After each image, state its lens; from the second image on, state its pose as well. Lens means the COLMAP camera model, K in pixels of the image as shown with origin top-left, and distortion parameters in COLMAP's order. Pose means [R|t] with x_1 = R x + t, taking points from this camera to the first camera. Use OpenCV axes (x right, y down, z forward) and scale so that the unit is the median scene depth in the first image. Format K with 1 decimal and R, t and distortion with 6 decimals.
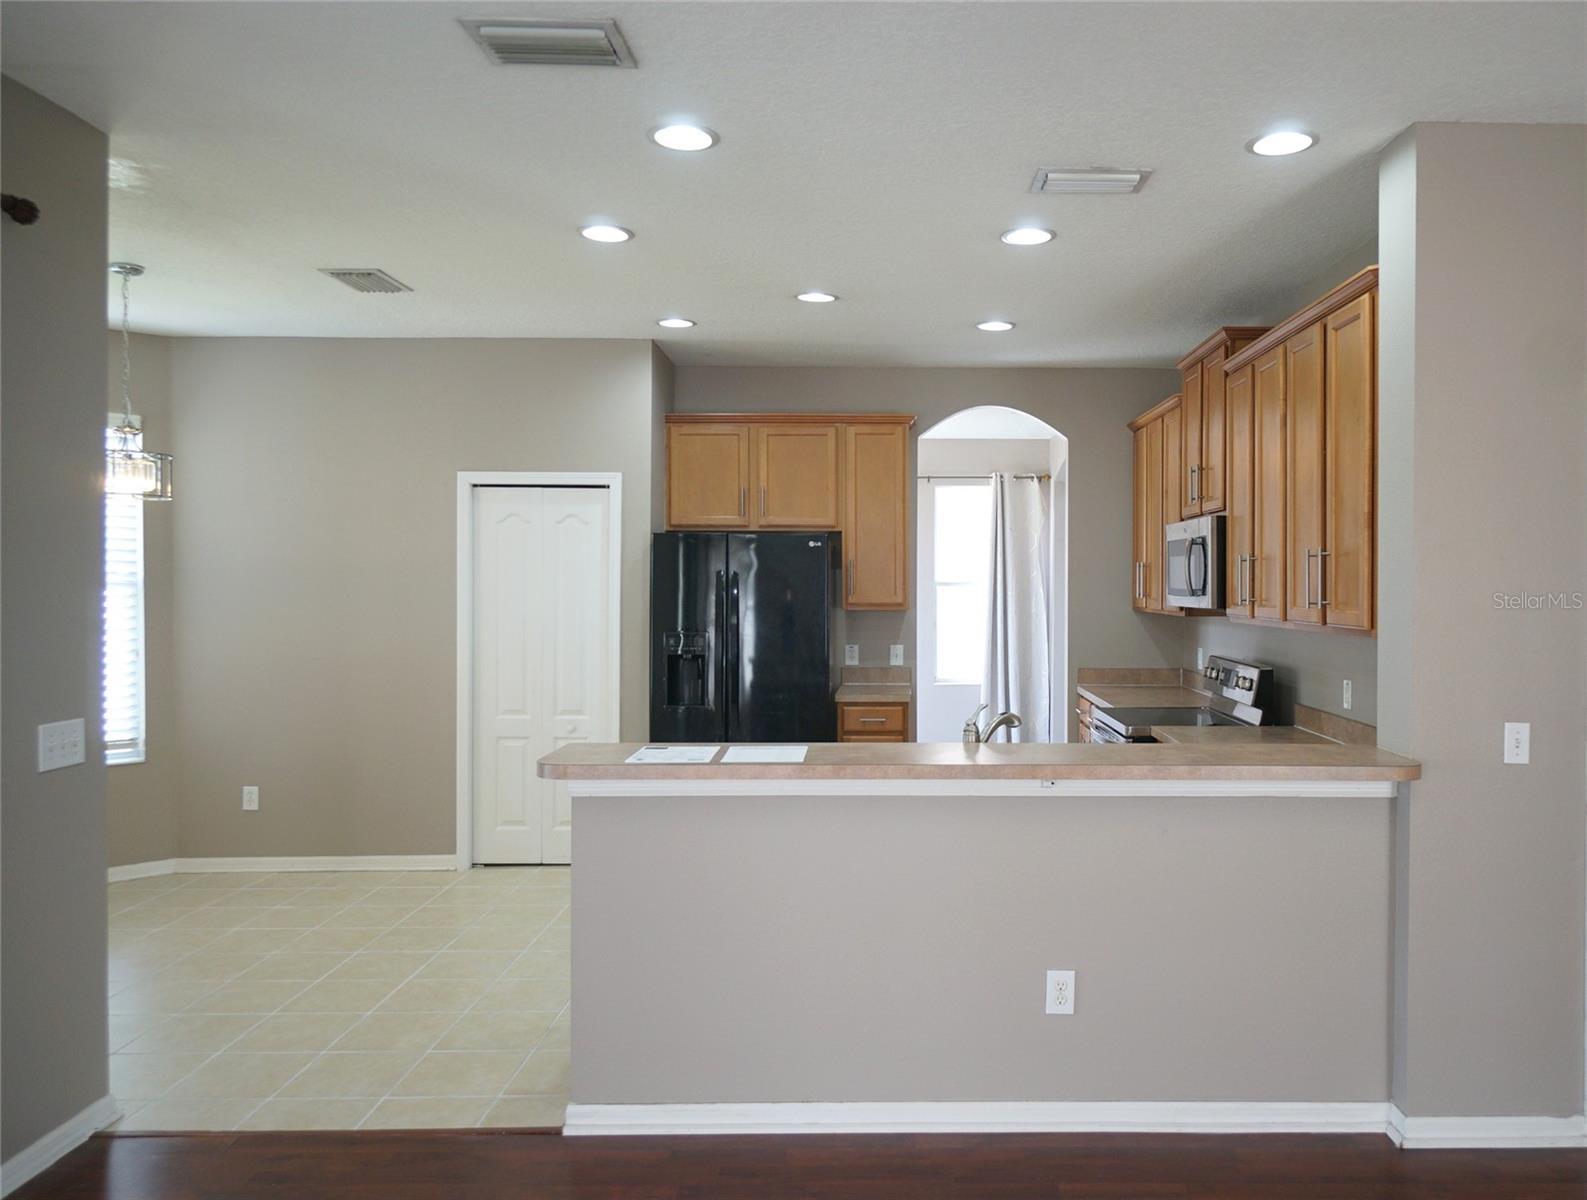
lens RADIAL K [[1145.2, 0, 793.8], [0, 1145.2, 594.0], [0, 0, 1]] dist [-0.005405, -0.002322]
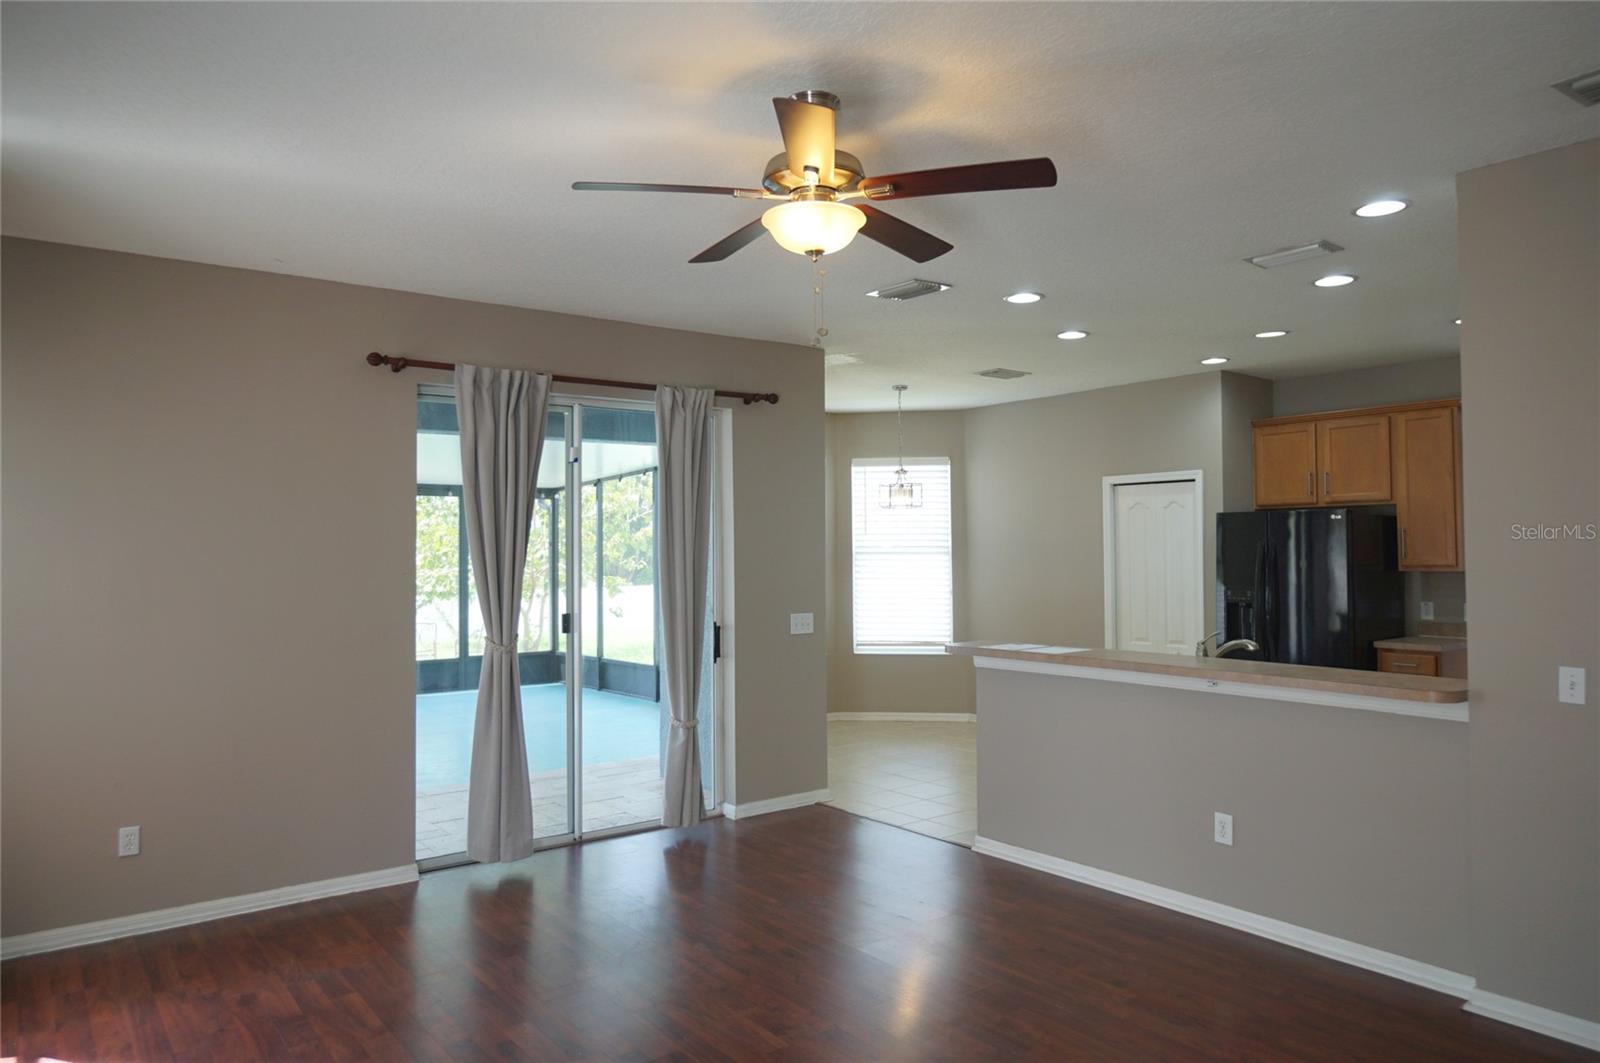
lens RADIAL K [[1049.8, 0, 813.2], [0, 1049.8, 531.3], [0, 0, 1]] dist [-0.007949, -0.000988]
pose [[0.600206, -0.022414, -0.799531, 0.570658], [-0.000262, 0.999602, -0.028219, 0.004017], [0.799845, 0.017147, 0.599961, -0.129817]]
